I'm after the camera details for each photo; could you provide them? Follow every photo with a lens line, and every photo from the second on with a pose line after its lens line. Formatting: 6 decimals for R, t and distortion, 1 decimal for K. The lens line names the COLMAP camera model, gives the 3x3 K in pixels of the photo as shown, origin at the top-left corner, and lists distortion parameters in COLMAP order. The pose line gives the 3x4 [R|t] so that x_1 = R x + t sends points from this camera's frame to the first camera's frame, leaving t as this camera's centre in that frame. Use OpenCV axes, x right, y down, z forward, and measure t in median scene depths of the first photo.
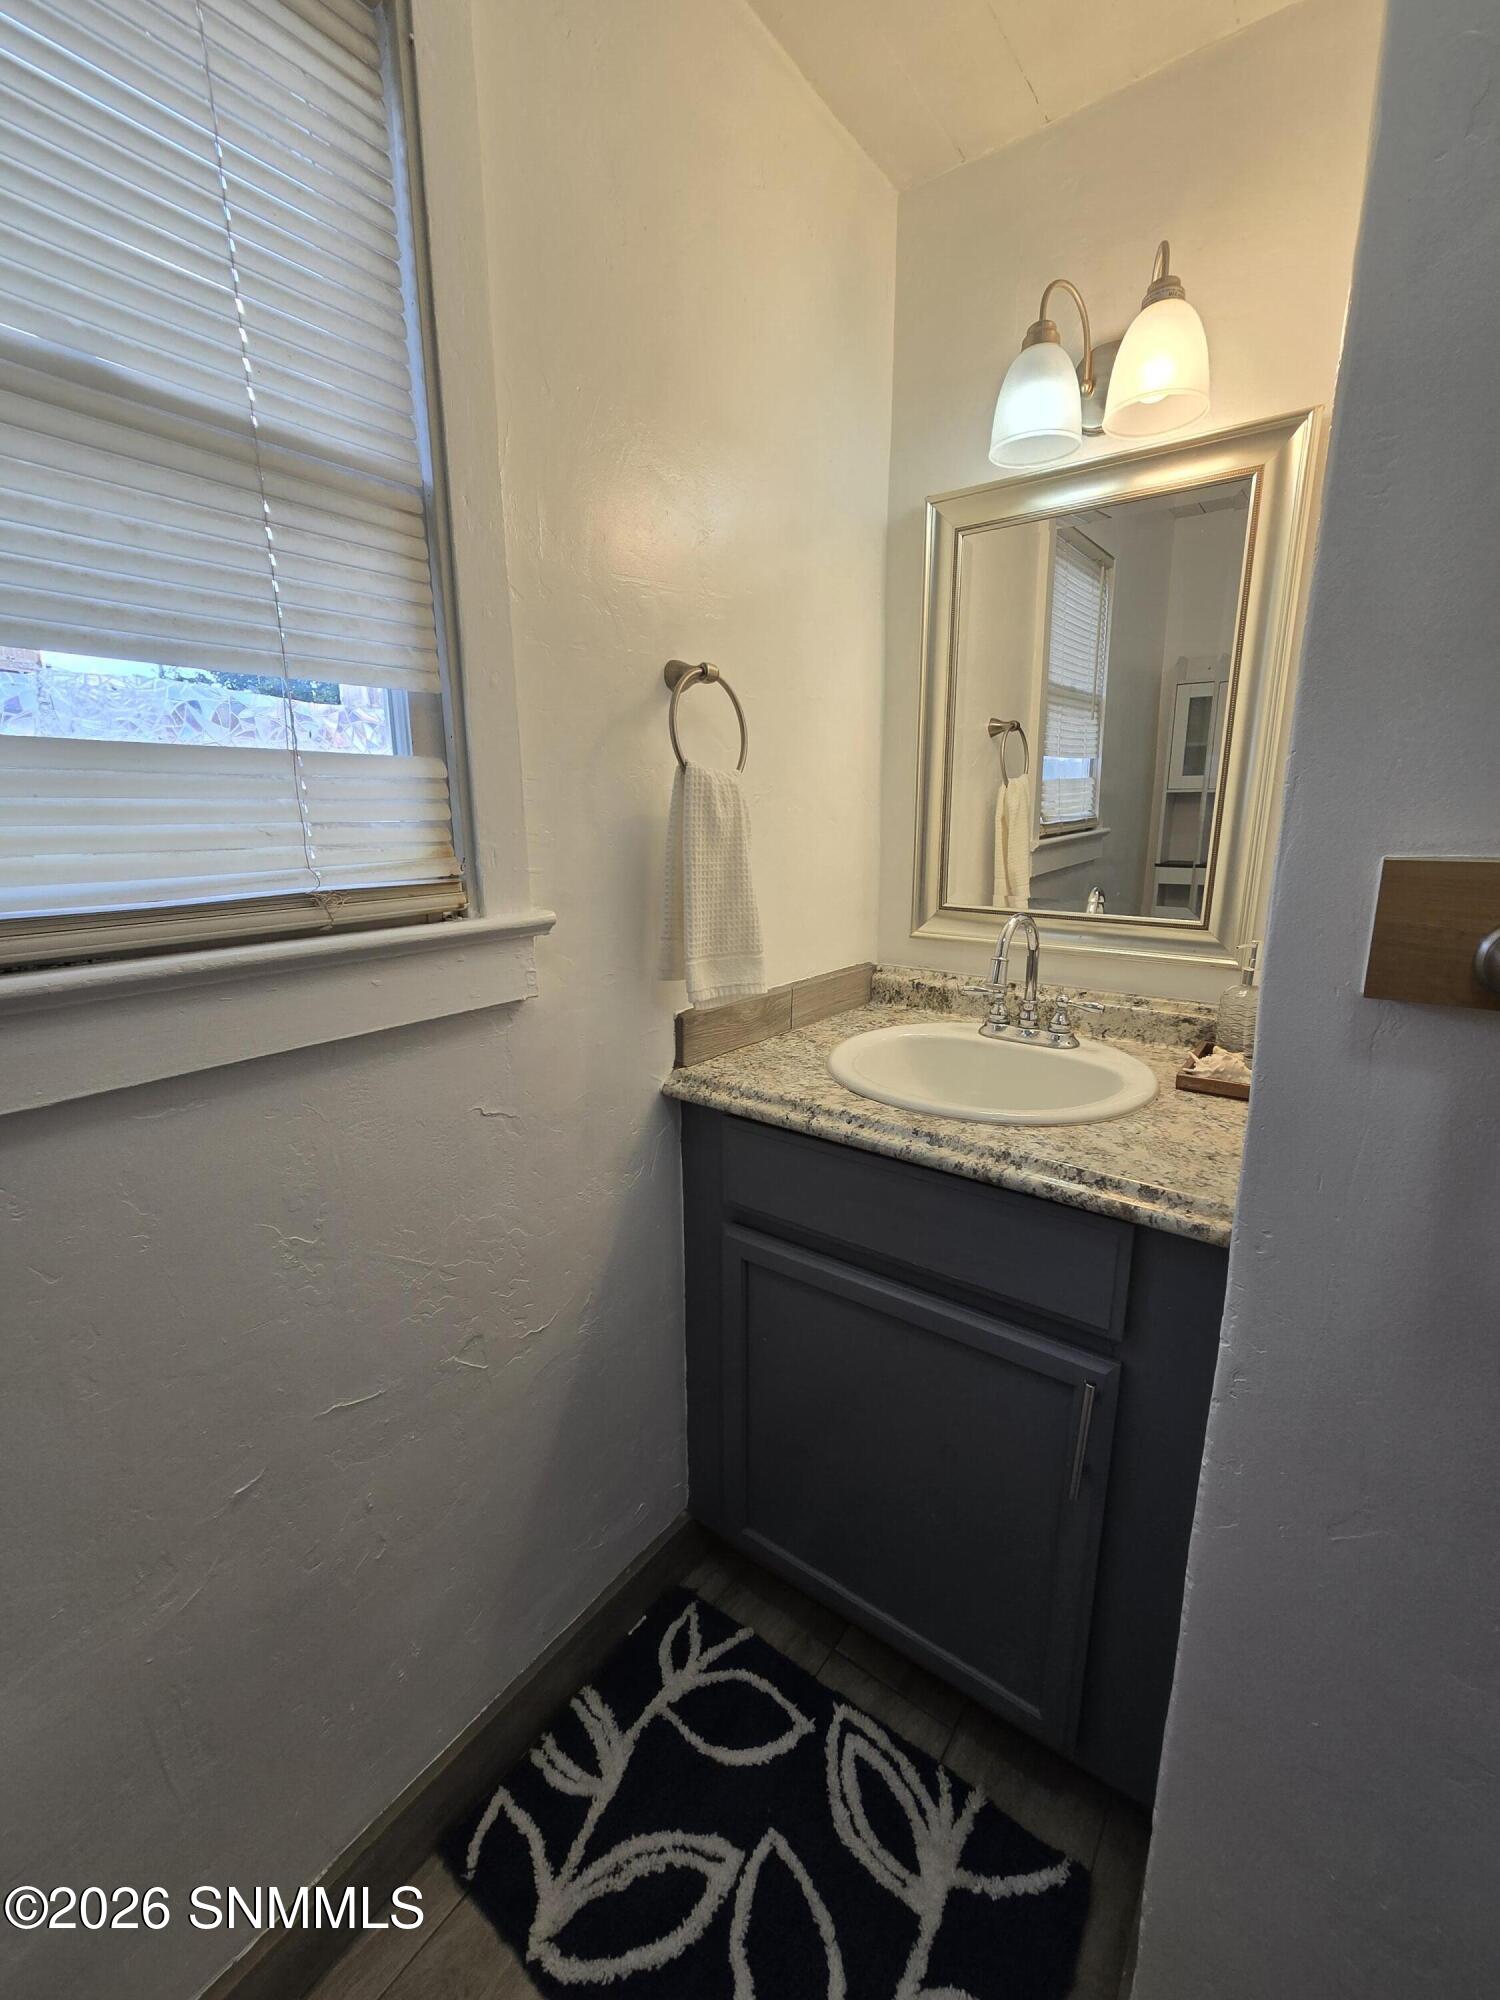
lens RADIAL K [[813.0, 0, 750.0], [0, 813.0, 1000.0], [0, 0, 1]] dist [-0.004310, 0.000254]
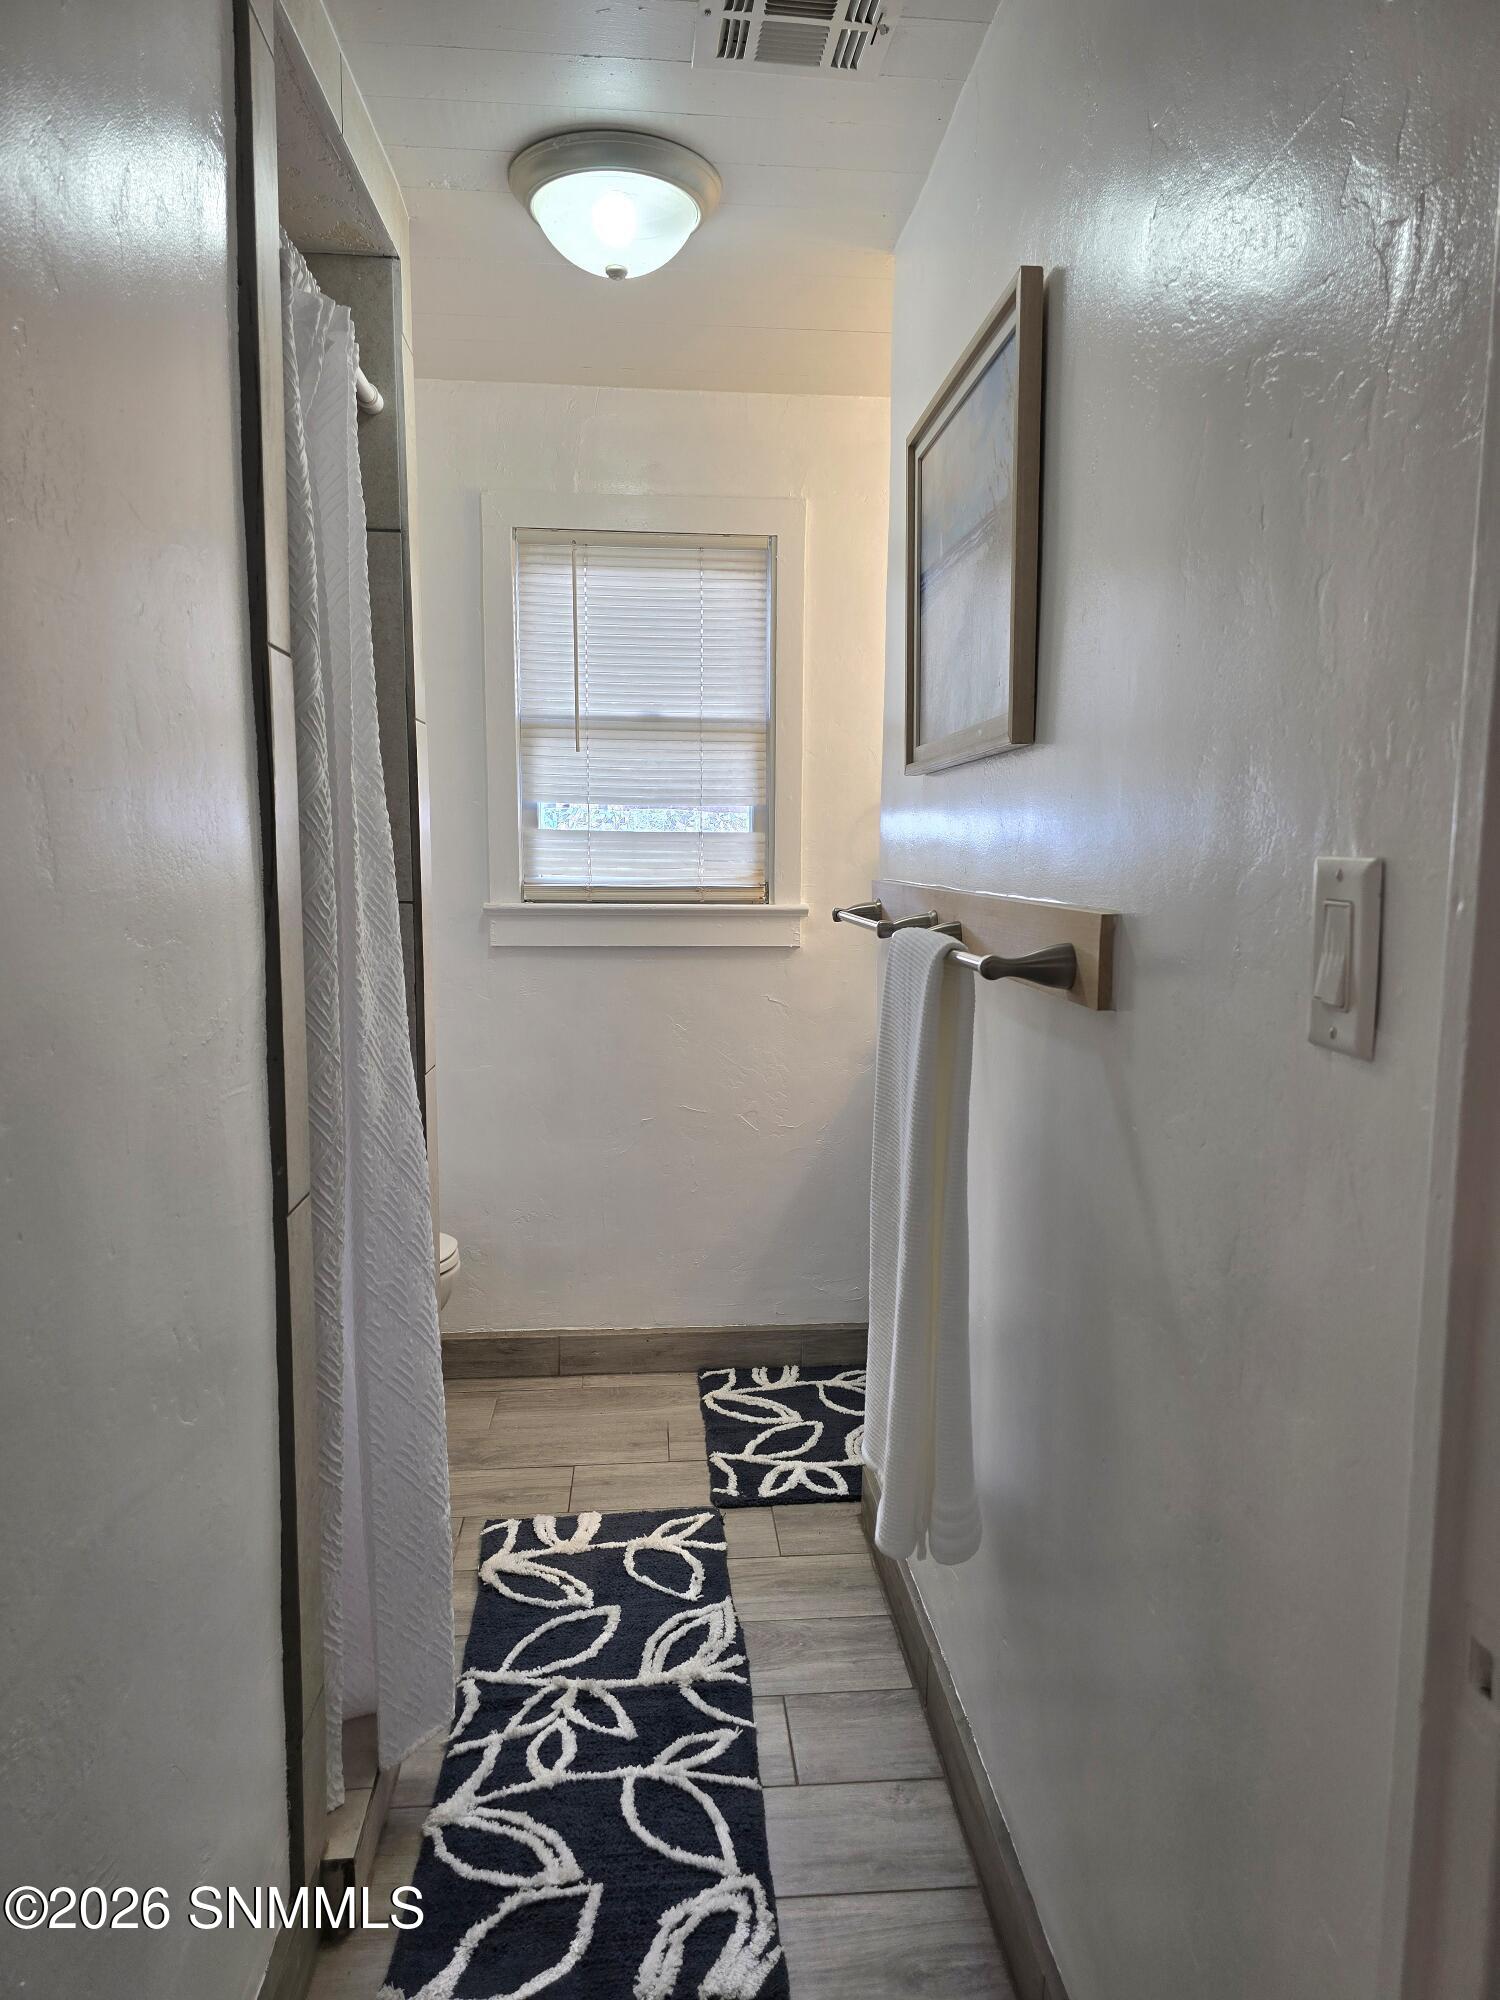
lens RADIAL K [[1299.8, 0, 750.0], [0, 1299.8, 1000.0], [0, 0, 1]] dist [0.005455, 0.000257]
pose [[0.656310, 0.101595, -0.747620, 2.392151], [-0.175102, 0.984348, -0.019952, 0.244160], [0.733891, 0.144004, 0.663827, -1.385350]]
